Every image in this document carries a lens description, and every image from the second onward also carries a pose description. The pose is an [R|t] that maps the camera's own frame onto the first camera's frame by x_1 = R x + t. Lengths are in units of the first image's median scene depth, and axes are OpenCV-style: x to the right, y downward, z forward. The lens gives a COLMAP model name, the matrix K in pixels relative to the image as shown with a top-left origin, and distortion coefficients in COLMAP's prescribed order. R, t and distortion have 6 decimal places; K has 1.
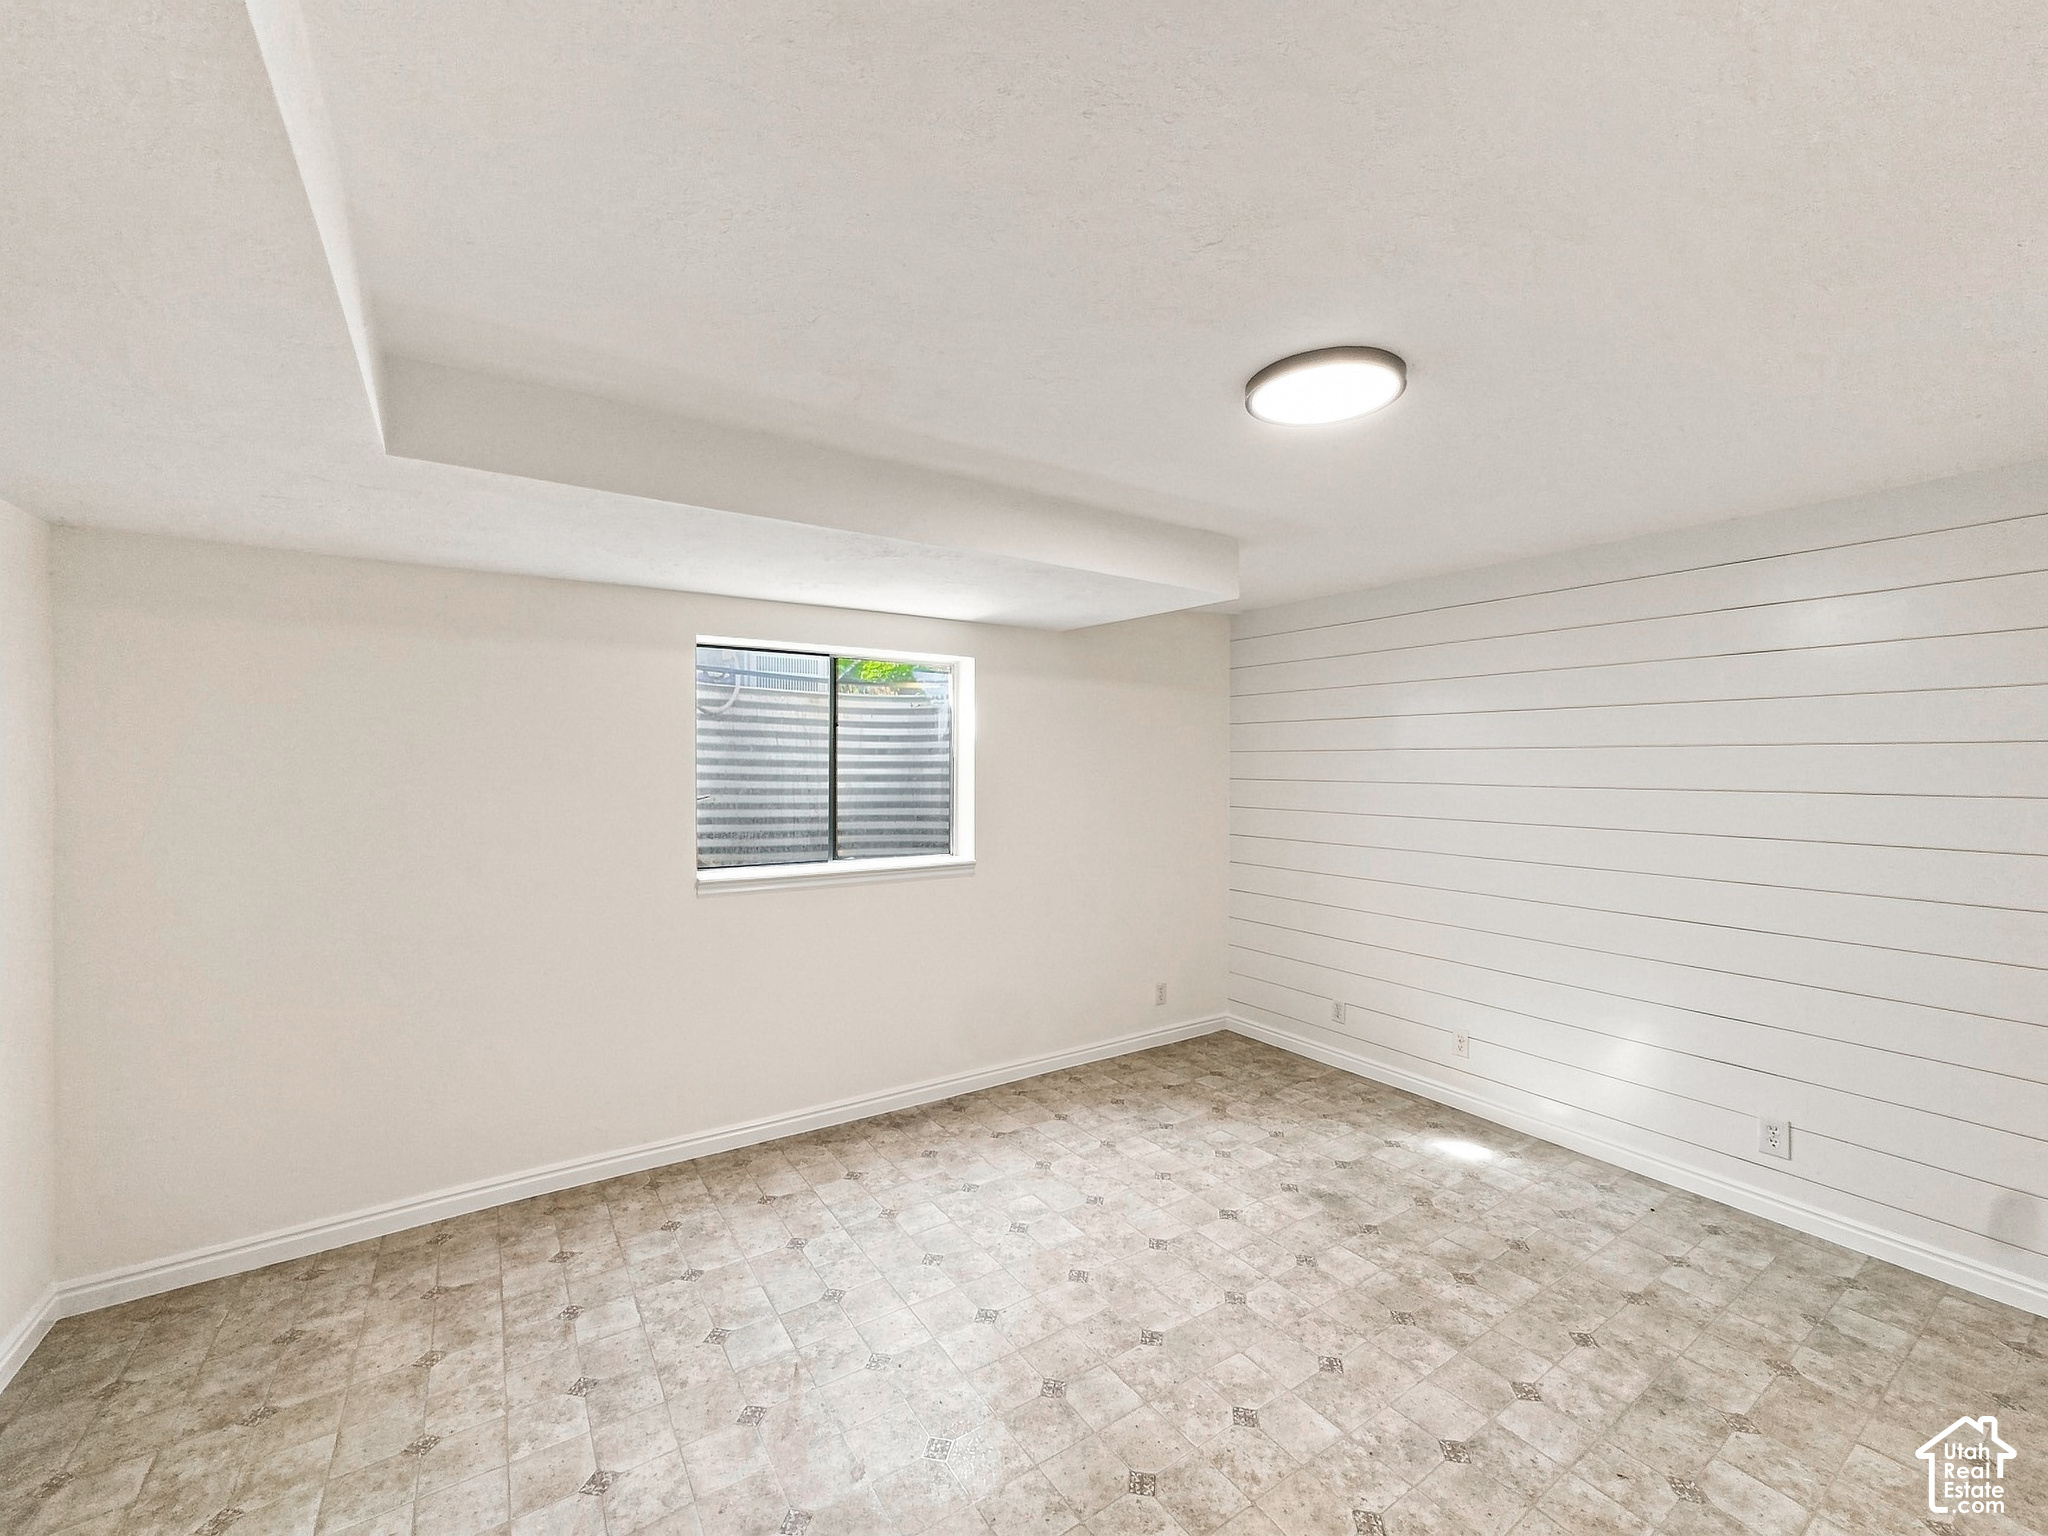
lens RADIAL K [[848.4, 0, 1024.0], [0, 848.4, 768.0], [0, 0, 1]] dist [-0.038117, 0.019413]
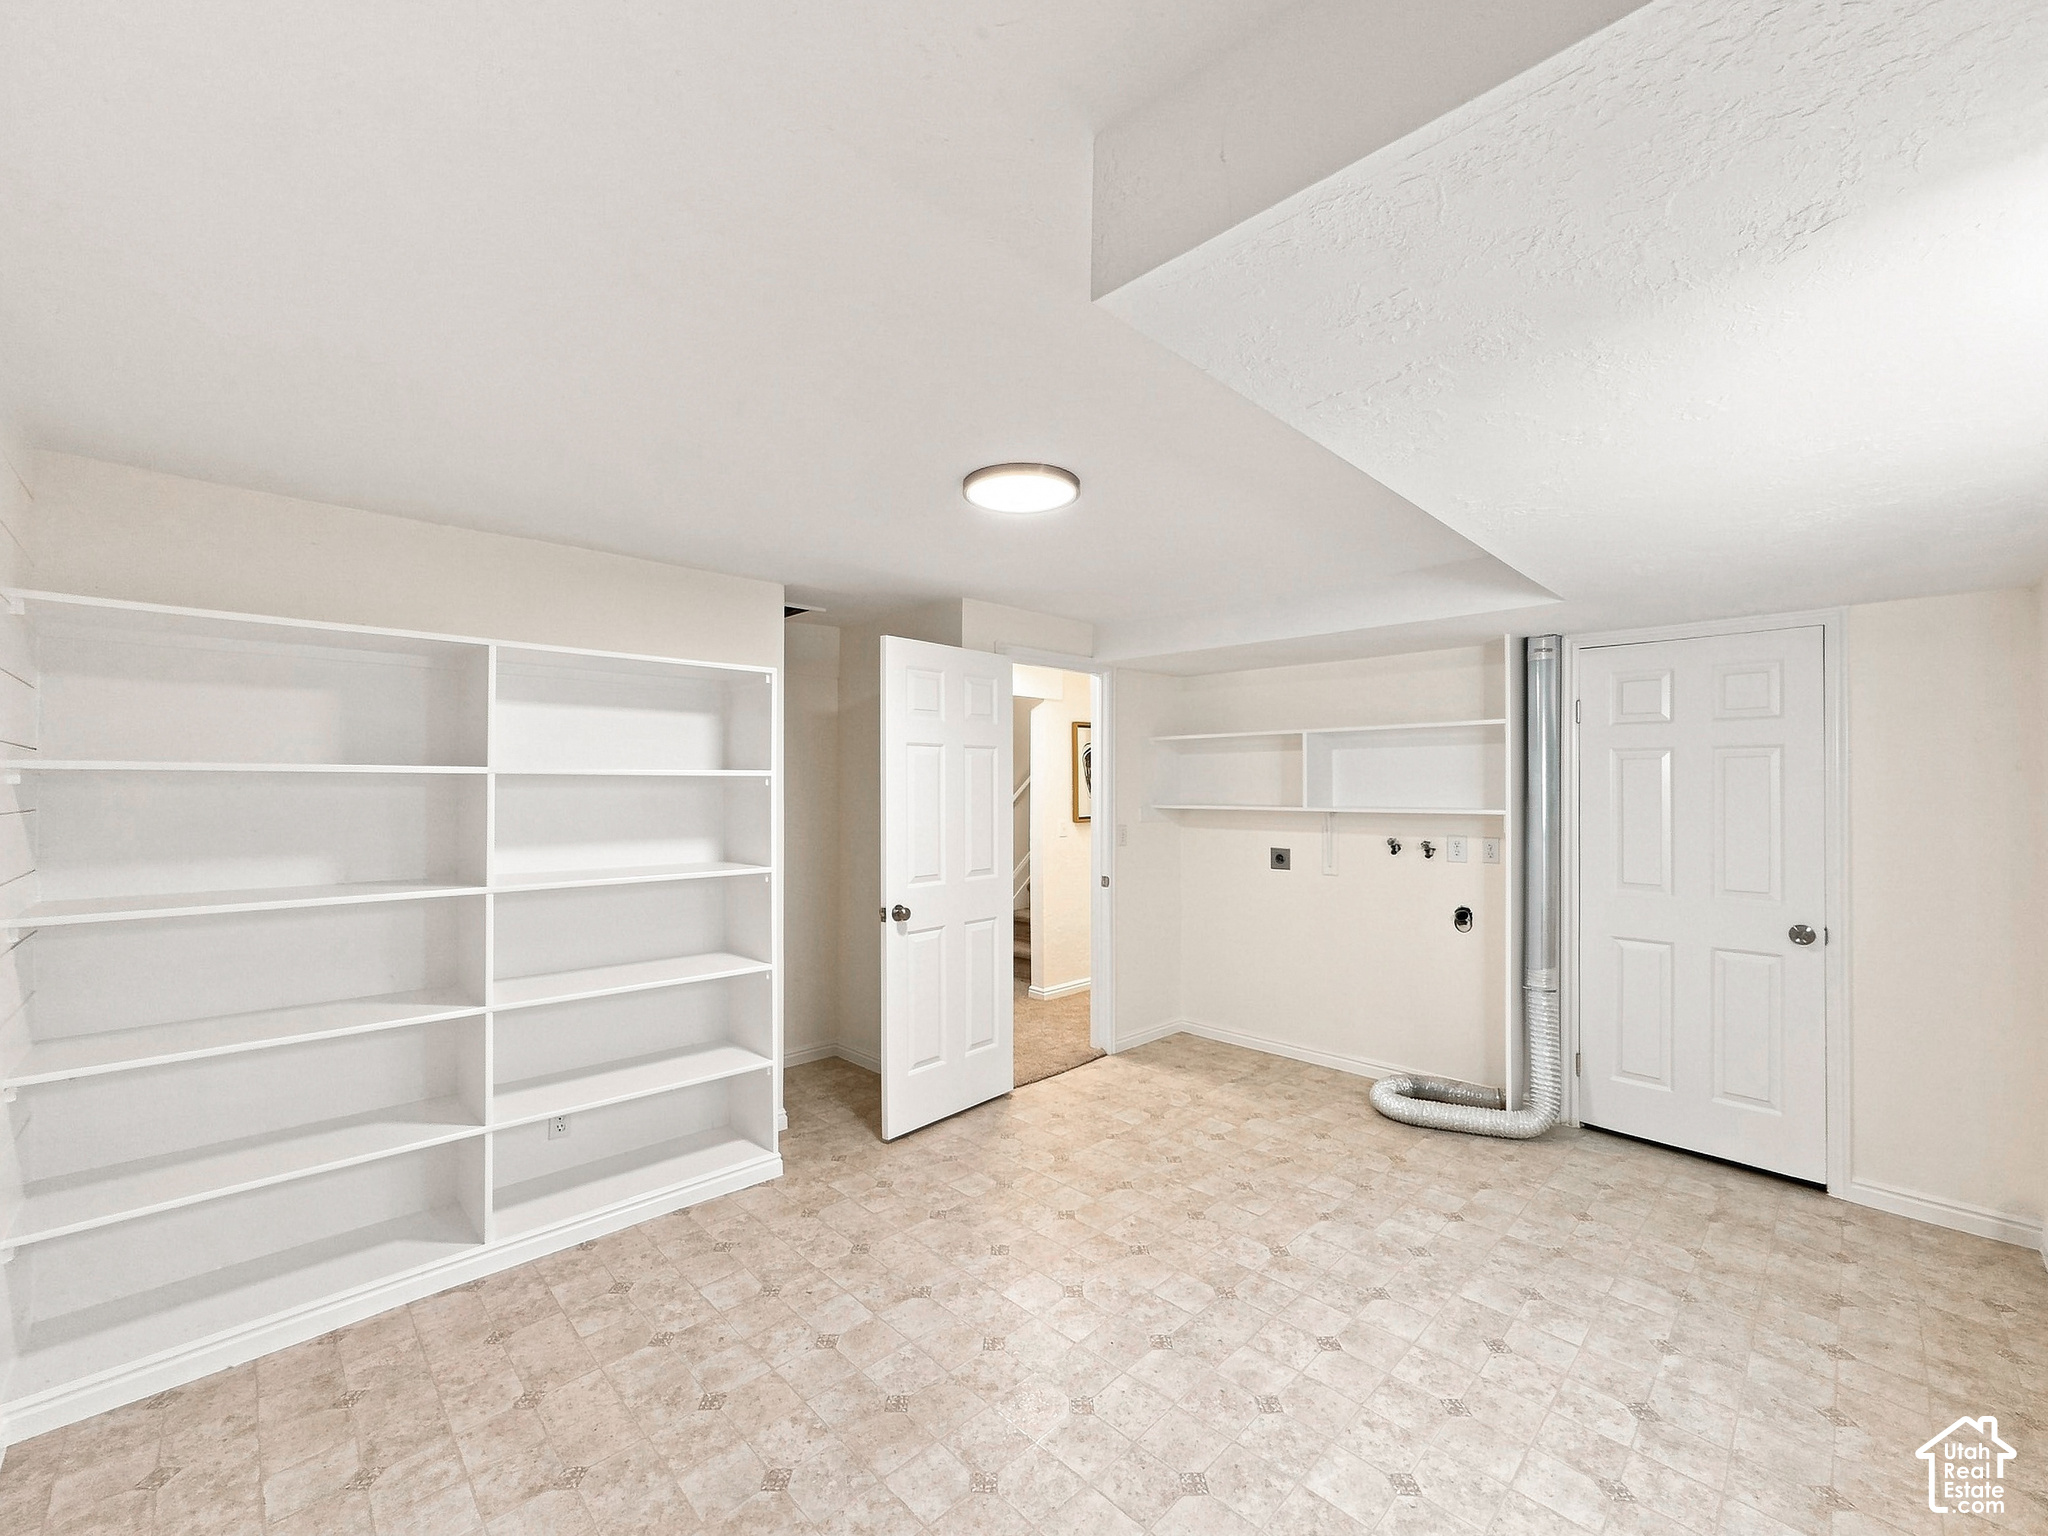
lens RADIAL K [[848.4, 0, 1024.0], [0, 848.4, 768.0], [0, 0, 1]] dist [-0.038117, 0.019413]
pose [[-0.983500, -0.009339, -0.180669, 0.507822], [-0.006040, 0.999805, -0.018801, 0.001805], [0.180810, -0.017400, -0.983364, 1.982909]]
